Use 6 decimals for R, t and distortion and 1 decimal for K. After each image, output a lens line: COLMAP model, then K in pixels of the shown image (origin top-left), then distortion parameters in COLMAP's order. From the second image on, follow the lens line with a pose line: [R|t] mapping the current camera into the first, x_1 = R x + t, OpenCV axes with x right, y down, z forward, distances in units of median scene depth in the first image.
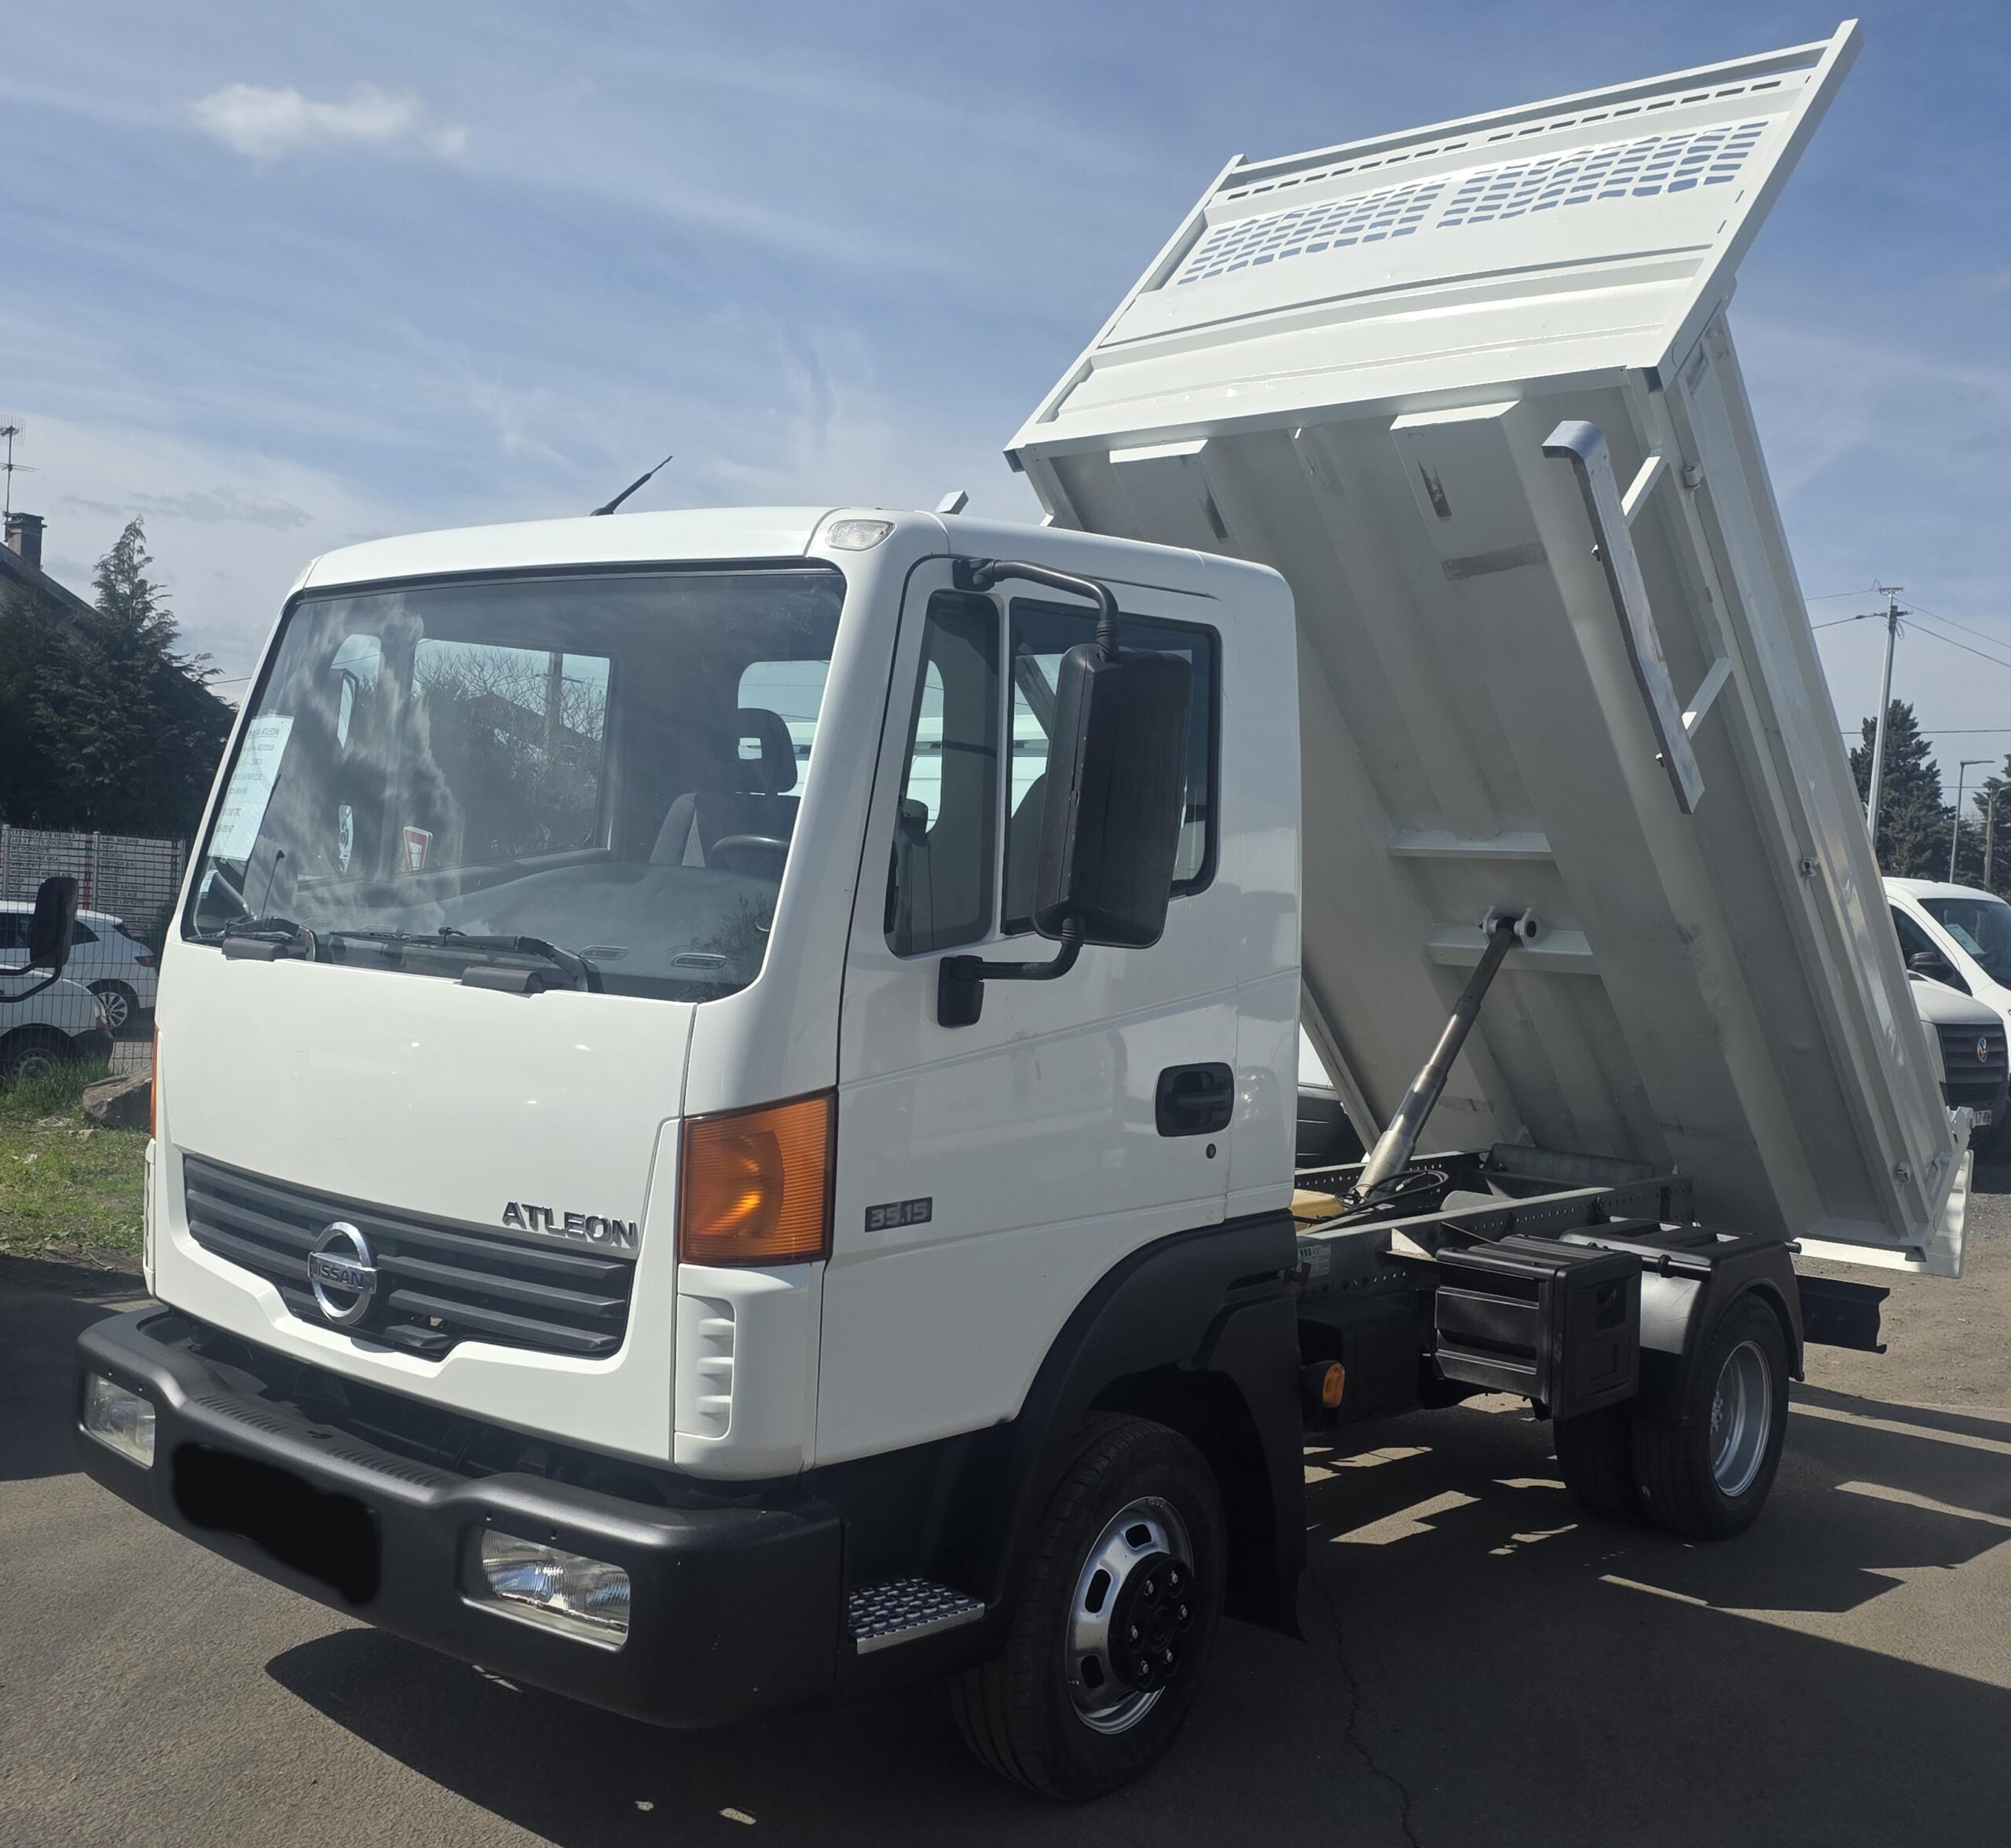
lens RADIAL K [[2217.2, 0, 1009.9], [0, 2217.2, 977.2], [0, 0, 1]] dist [0.221903, 0.011673]
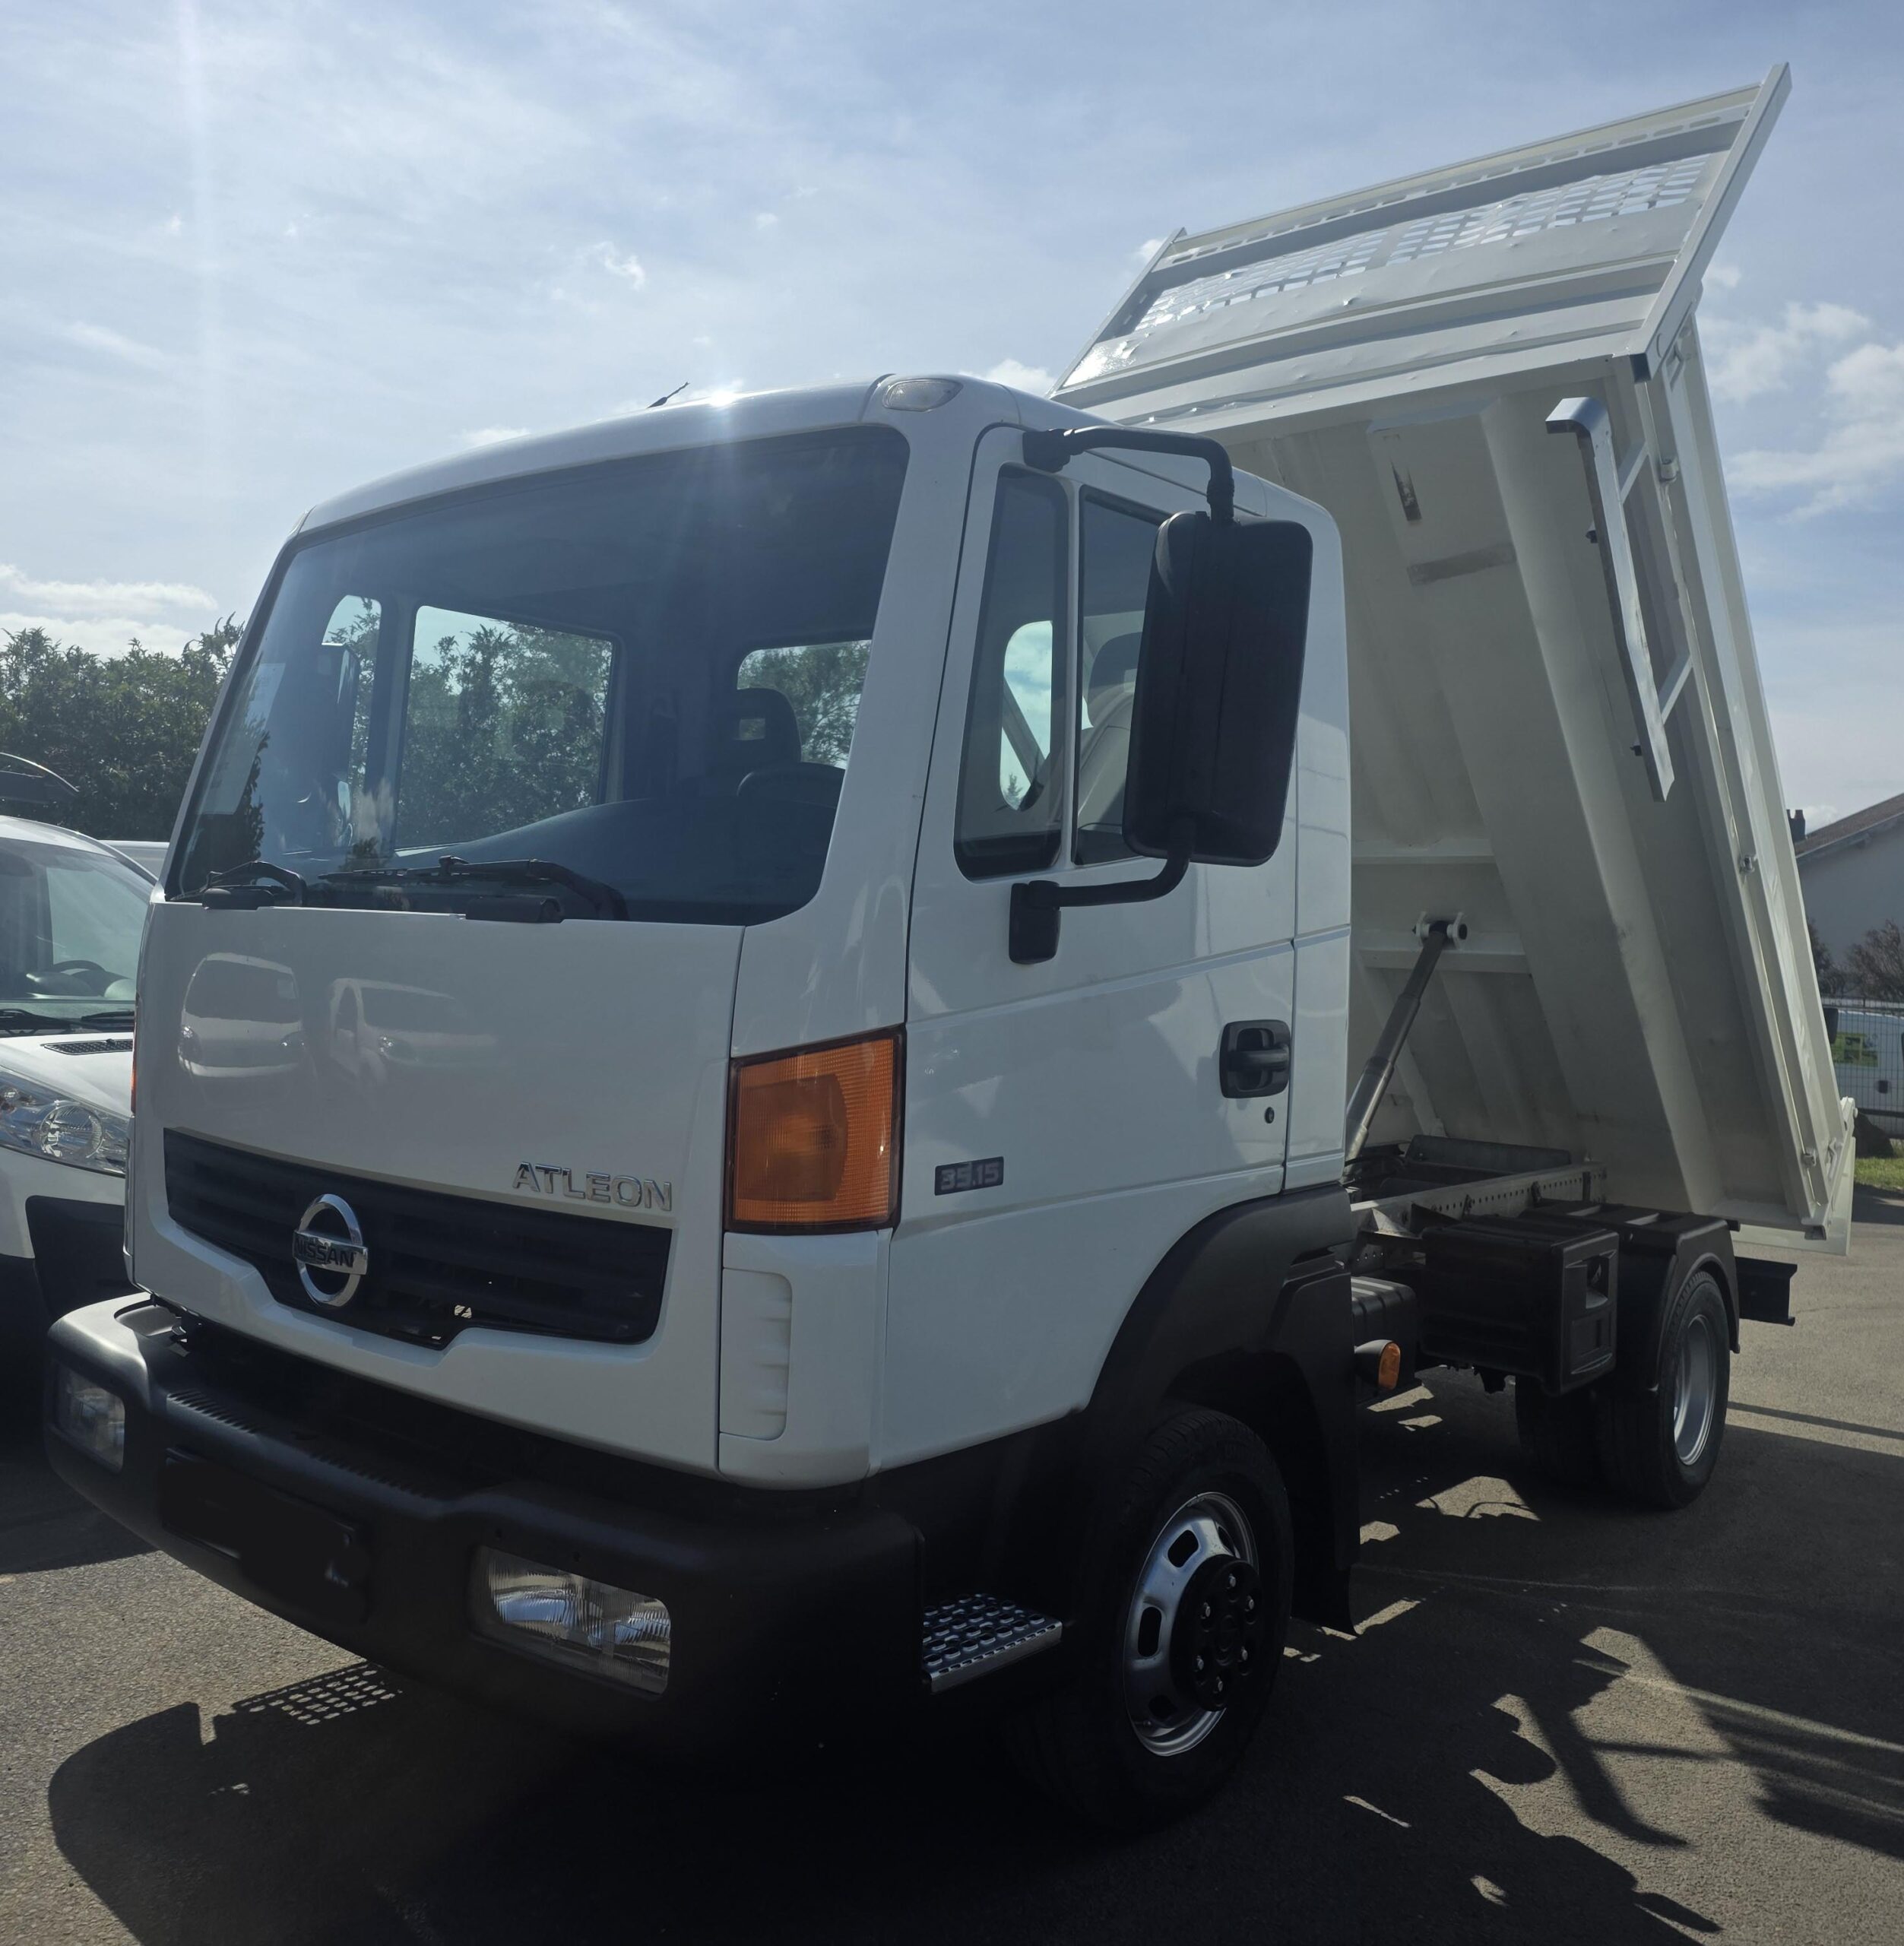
lens RADIAL K [[1760.4, 0, 952.0], [0, 1760.4, 973.0], [0, 0, 1]] dist [0.172910, -0.008631]
pose [[0.999526, -0.006575, 0.030075, -0.071747], [0.007587, 0.999404, -0.033669, 0.046998], [-0.029835, 0.033881, 0.998980, 0.285423]]
